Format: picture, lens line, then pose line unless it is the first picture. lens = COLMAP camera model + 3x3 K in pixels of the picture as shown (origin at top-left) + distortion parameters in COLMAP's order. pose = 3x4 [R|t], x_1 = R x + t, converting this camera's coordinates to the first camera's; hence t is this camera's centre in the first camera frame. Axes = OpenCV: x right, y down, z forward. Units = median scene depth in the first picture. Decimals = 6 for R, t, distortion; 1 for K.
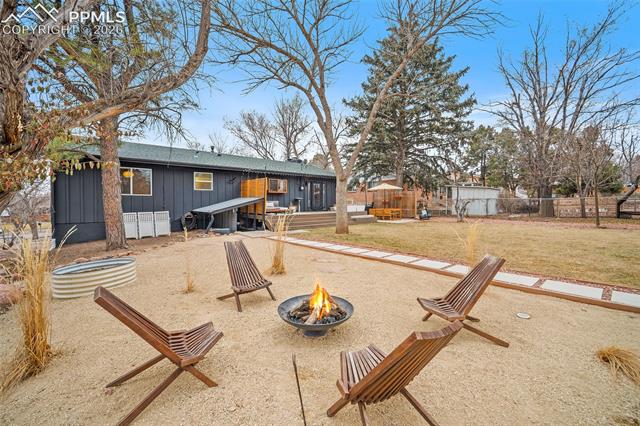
lens RADIAL K [[261.6, 0, 321.4], [0, 261.6, 203.9], [0, 0, 1]] dist [-0.000118, -0.000166]
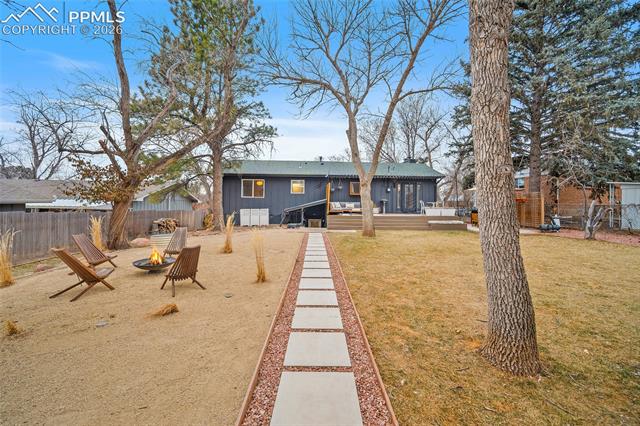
lens RADIAL K [[265.0, 0, 313.7], [0, 265.0, 197.6], [0, 0, 1]] dist [0.000767, 0.000037]
pose [[0.765754, 0.006645, -0.643099, 0.391517], [-0.016788, 0.999812, -0.009660, -0.017222], [0.642914, 0.018194, 0.765722, 0.033778]]
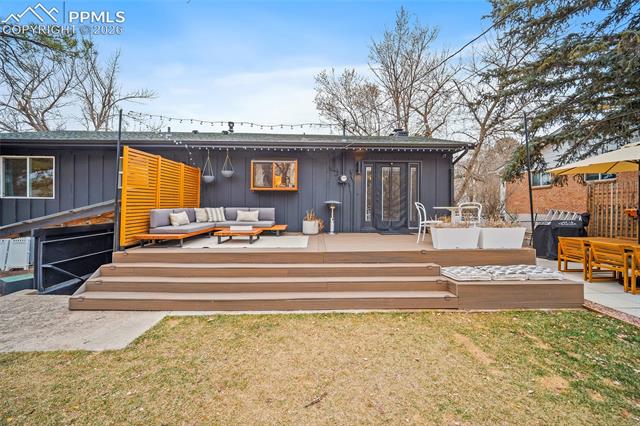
lens RADIAL K [[261.6, 0, 321.4], [0, 261.6, 203.9], [0, 0, 1]] dist [-0.000118, -0.000166]
pose [[0.782888, 0.003529, -0.622153, 0.179745], [-0.008054, 0.999958, -0.004463, -0.017048], [0.622110, 0.008505, 0.782883, 0.691213]]
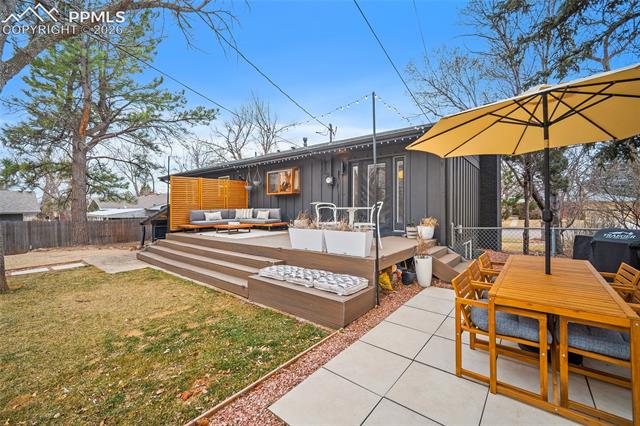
lens RADIAL K [[265.0, 0, 313.7], [0, 265.0, 197.6], [0, 0, 1]] dist [0.000767, 0.000037]
pose [[0.178715, -0.026301, -0.983549, 0.405851], [0.009805, 0.999641, -0.024950, -0.020388], [0.983852, -0.005185, 0.178908, 0.965241]]
